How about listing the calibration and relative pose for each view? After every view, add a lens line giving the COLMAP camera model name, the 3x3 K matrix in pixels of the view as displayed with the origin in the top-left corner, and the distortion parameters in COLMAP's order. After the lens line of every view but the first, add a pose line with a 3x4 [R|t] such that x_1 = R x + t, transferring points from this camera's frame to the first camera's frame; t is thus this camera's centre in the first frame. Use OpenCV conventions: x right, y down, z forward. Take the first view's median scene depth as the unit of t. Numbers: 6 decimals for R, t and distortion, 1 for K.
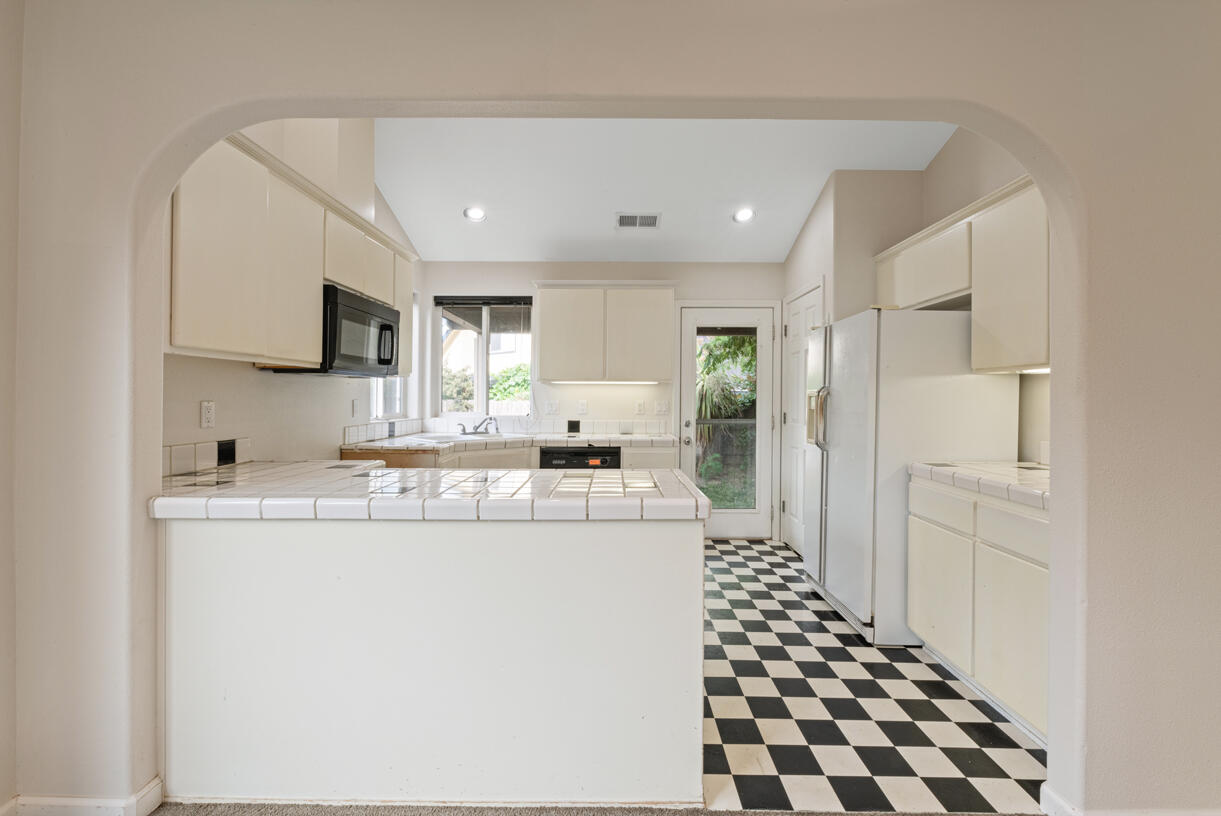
lens RADIAL K [[524.6, 0, 609.6], [0, 524.6, 398.3], [0, 0, 1]] dist [-0.001417, -0.000431]
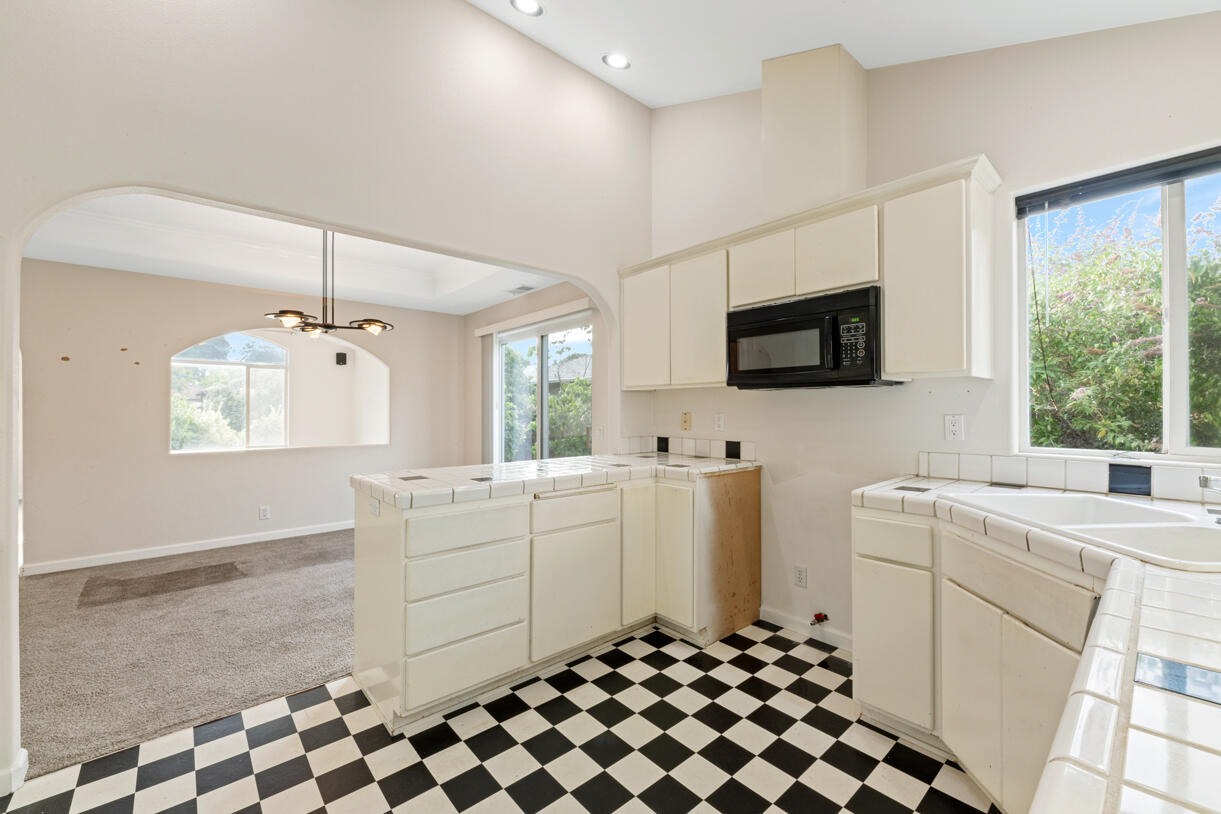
lens RADIAL K [[489.4, 0, 607.3], [0, 489.4, 407.5], [0, 0, 1]] dist [0.000153, -0.002708]
pose [[-0.746387, -0.004839, -0.665494, 0.241498], [-0.002461, 0.999987, -0.004510, -0.002486], [0.665507, -0.001728, -0.746389, 1.049792]]
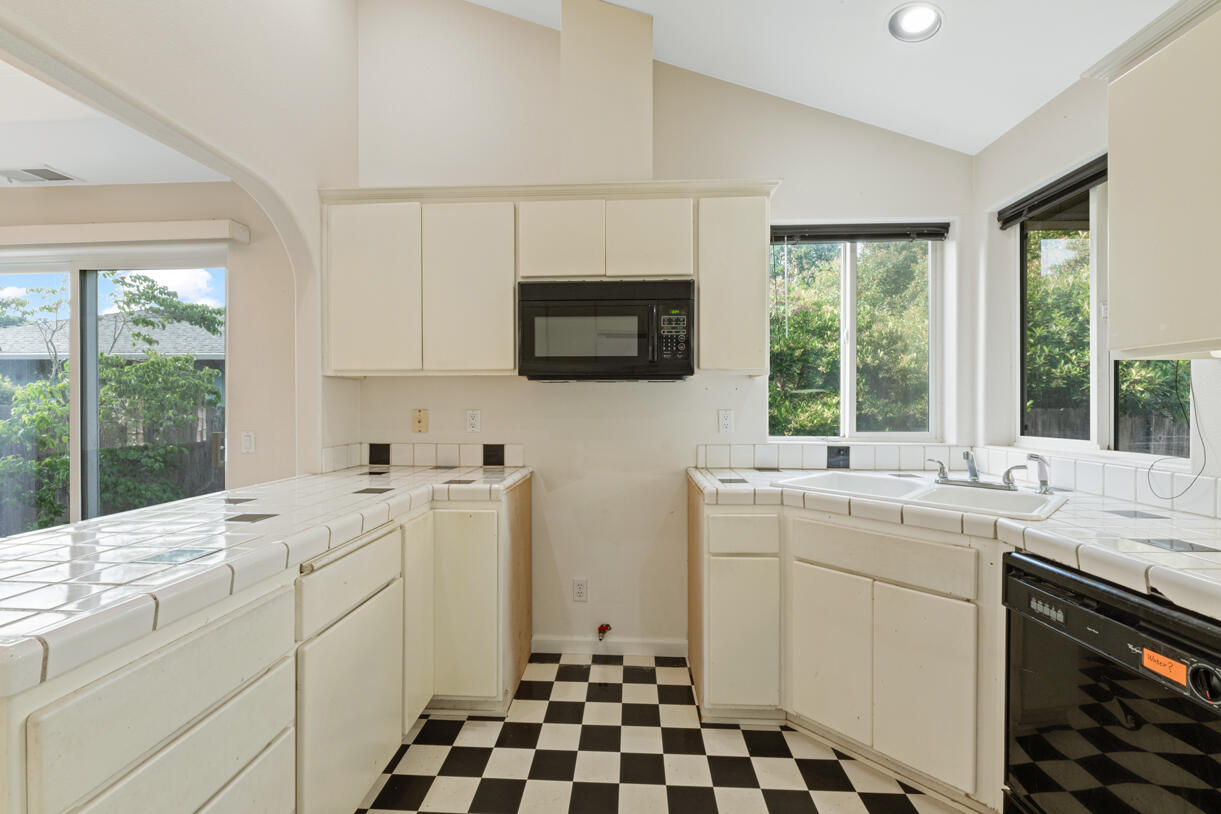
lens RADIAL K [[520.8, 0, 606.1], [0, 520.8, 408.7], [0, 0, 1]] dist [-0.000737, -0.000876]
pose [[-0.040042, 0.002586, -0.999195, 0.235199], [-0.001828, 0.999995, 0.002661, -0.000506], [0.999196, 0.001933, -0.040037, 0.768721]]
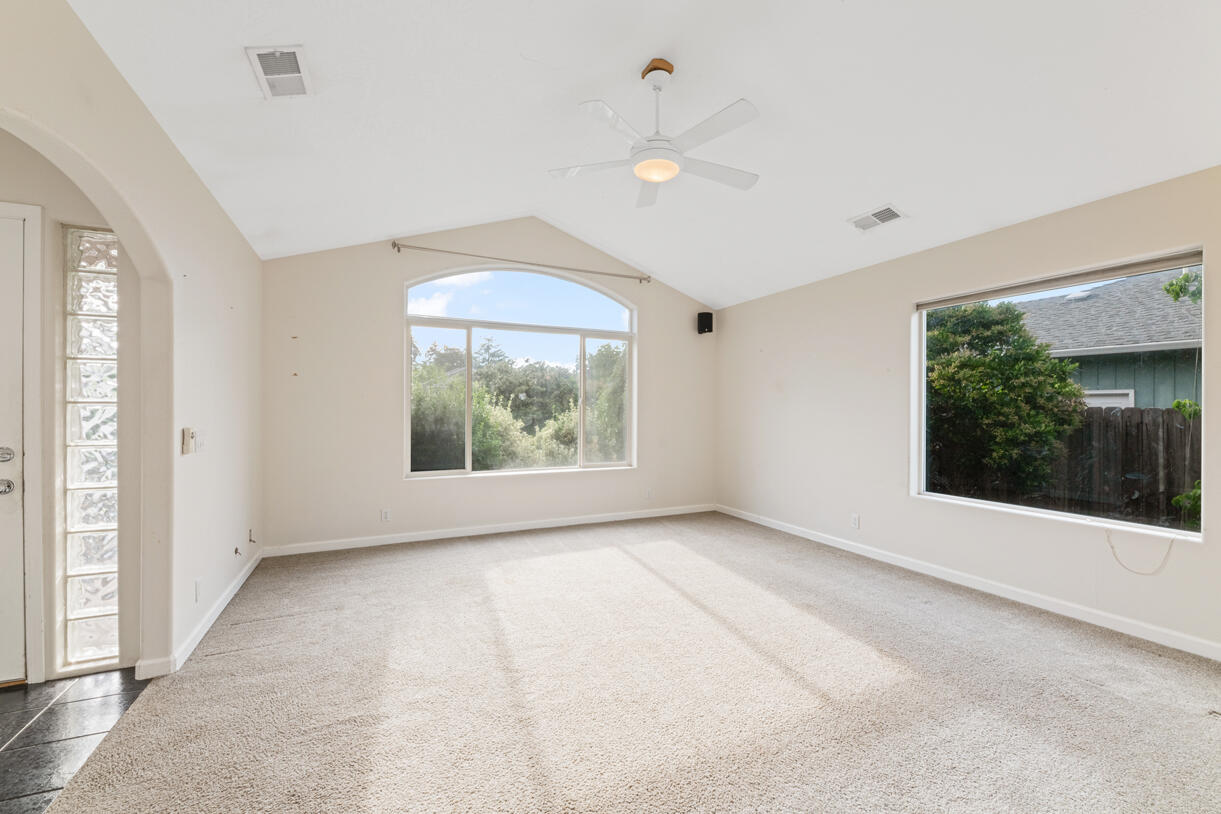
lens RADIAL K [[489.4, 0, 607.3], [0, 489.4, 407.5], [0, 0, 1]] dist [0.000153, -0.002708]
pose [[-0.898609, -0.006374, -0.438703, 0.527513], [-0.007714, 0.999969, 0.001273, 0.004659], [0.438682, 0.004528, -0.898631, -0.449698]]
